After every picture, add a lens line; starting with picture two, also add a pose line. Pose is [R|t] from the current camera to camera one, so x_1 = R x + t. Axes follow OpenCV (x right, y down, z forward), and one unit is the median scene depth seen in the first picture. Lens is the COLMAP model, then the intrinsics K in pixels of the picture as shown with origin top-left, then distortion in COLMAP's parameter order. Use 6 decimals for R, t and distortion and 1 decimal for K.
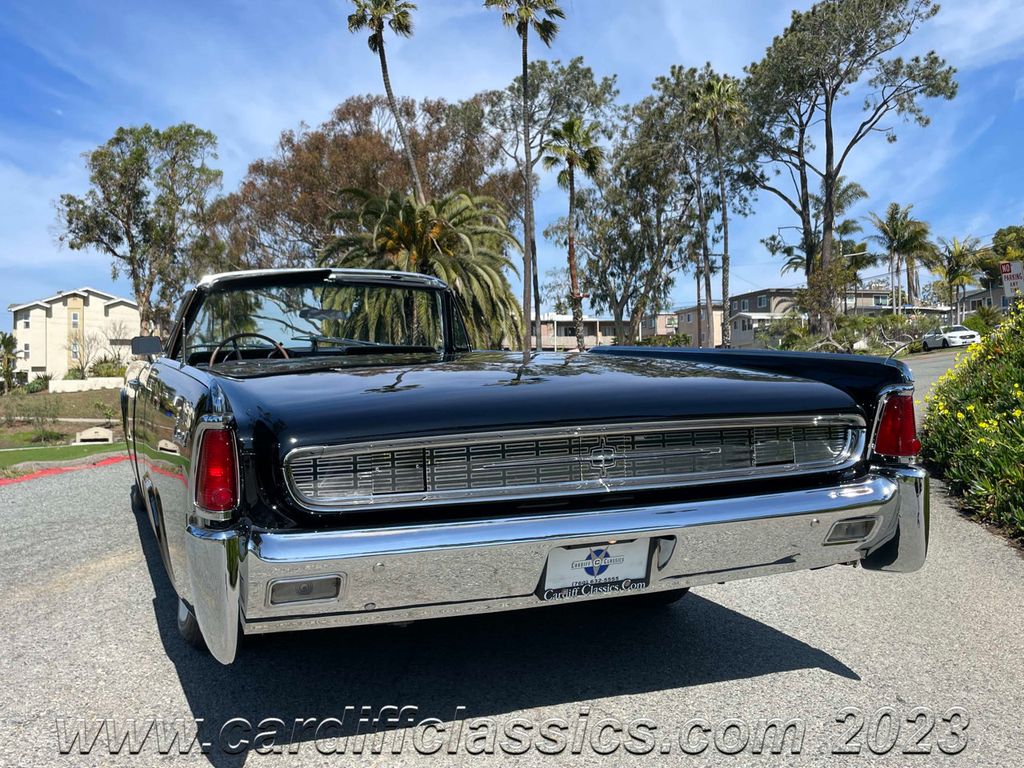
lens RADIAL K [[1006.2, 0, 510.4], [0, 1006.2, 377.8], [0, 0, 1]] dist [0.095005, -0.159828]
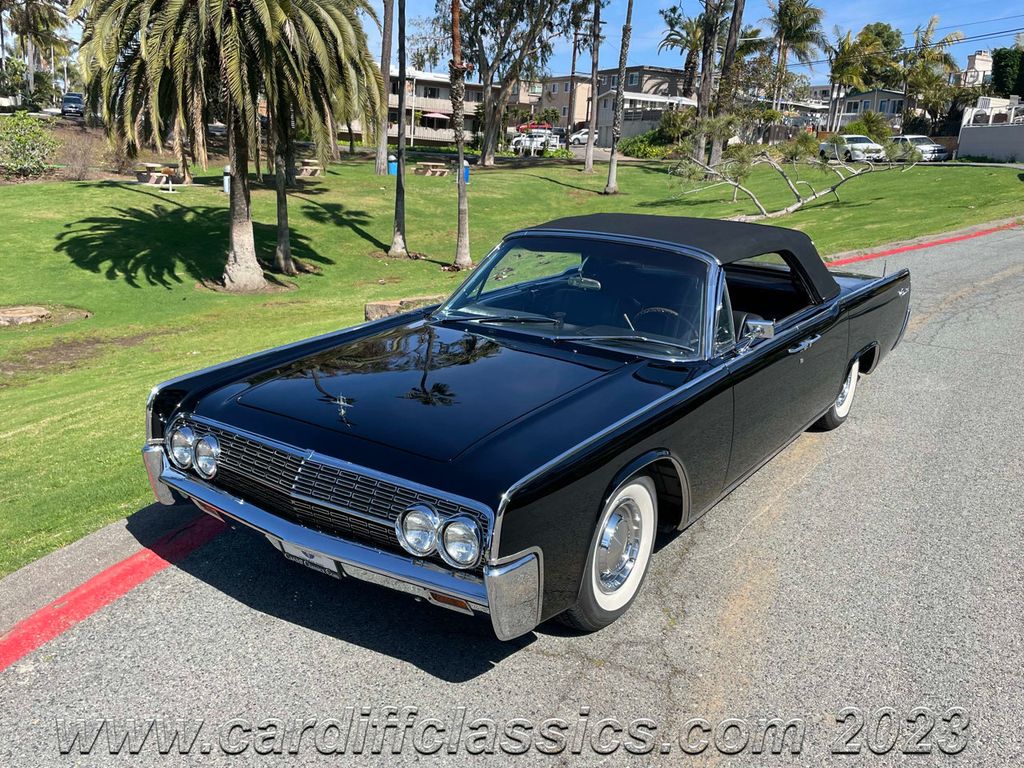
lens RADIAL K [[929.7, 0, 513.8], [0, 929.7, 369.9], [0, 0, 1]] dist [0.114884, -0.202961]
pose [[0.983599, 0.050184, 0.173247, -0.001019], [-0.091659, 0.966317, 0.240481, -0.019693], [-0.155343, -0.252416, 0.955068, 0.159047]]
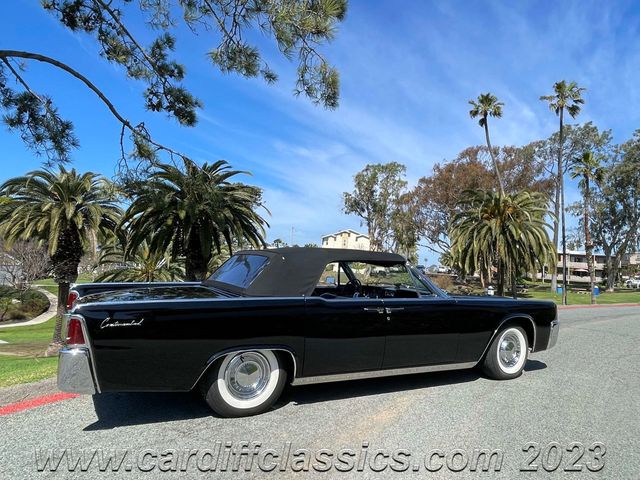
lens RADIAL K [[448.0, 0, 316.6], [0, 448.0, 234.7], [0, 0, 1]] dist [0.004374, -0.023336]
pose [[0.893749, 0.039540, -0.446820, -0.009113], [-0.074745, 0.995309, -0.061432, -0.005132], [0.442295, 0.088302, 0.892512, 0.011305]]
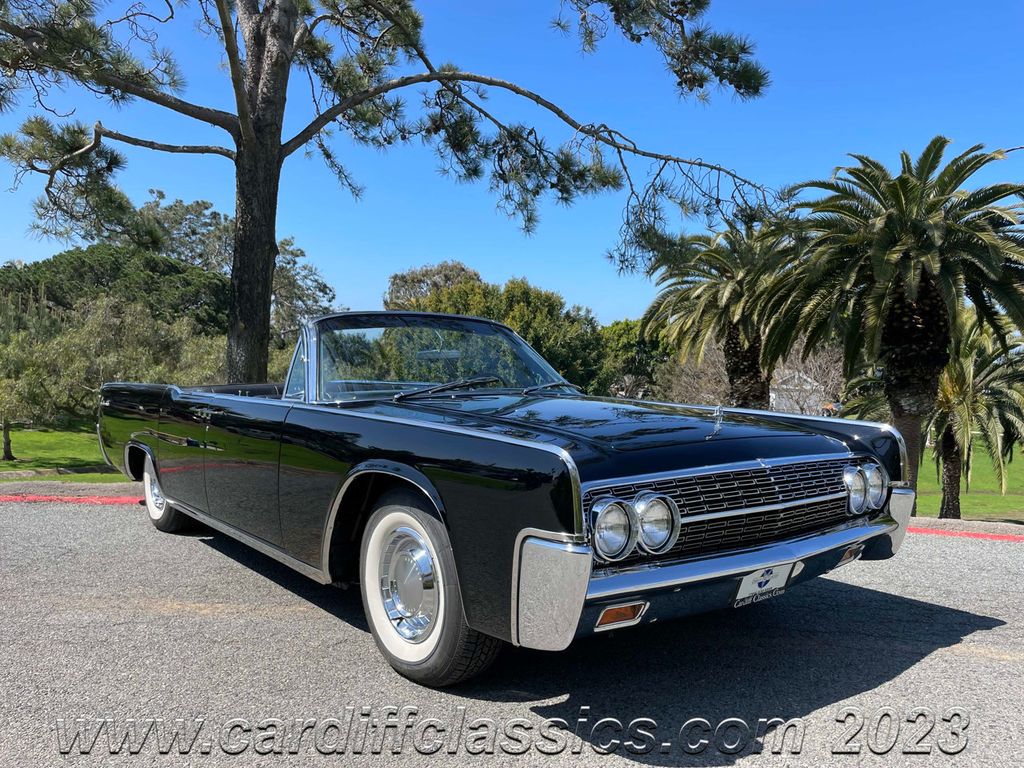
lens RADIAL K [[791.5, 0, 510.9], [0, 791.5, 387.9], [0, 0, 1]] dist [0.079278, -0.106167]
pose [[0.050444, 0.062899, -0.996744, 0.029873], [-0.032490, 0.997590, 0.061308, -0.006398], [0.998198, 0.029291, 0.052366, 0.109092]]
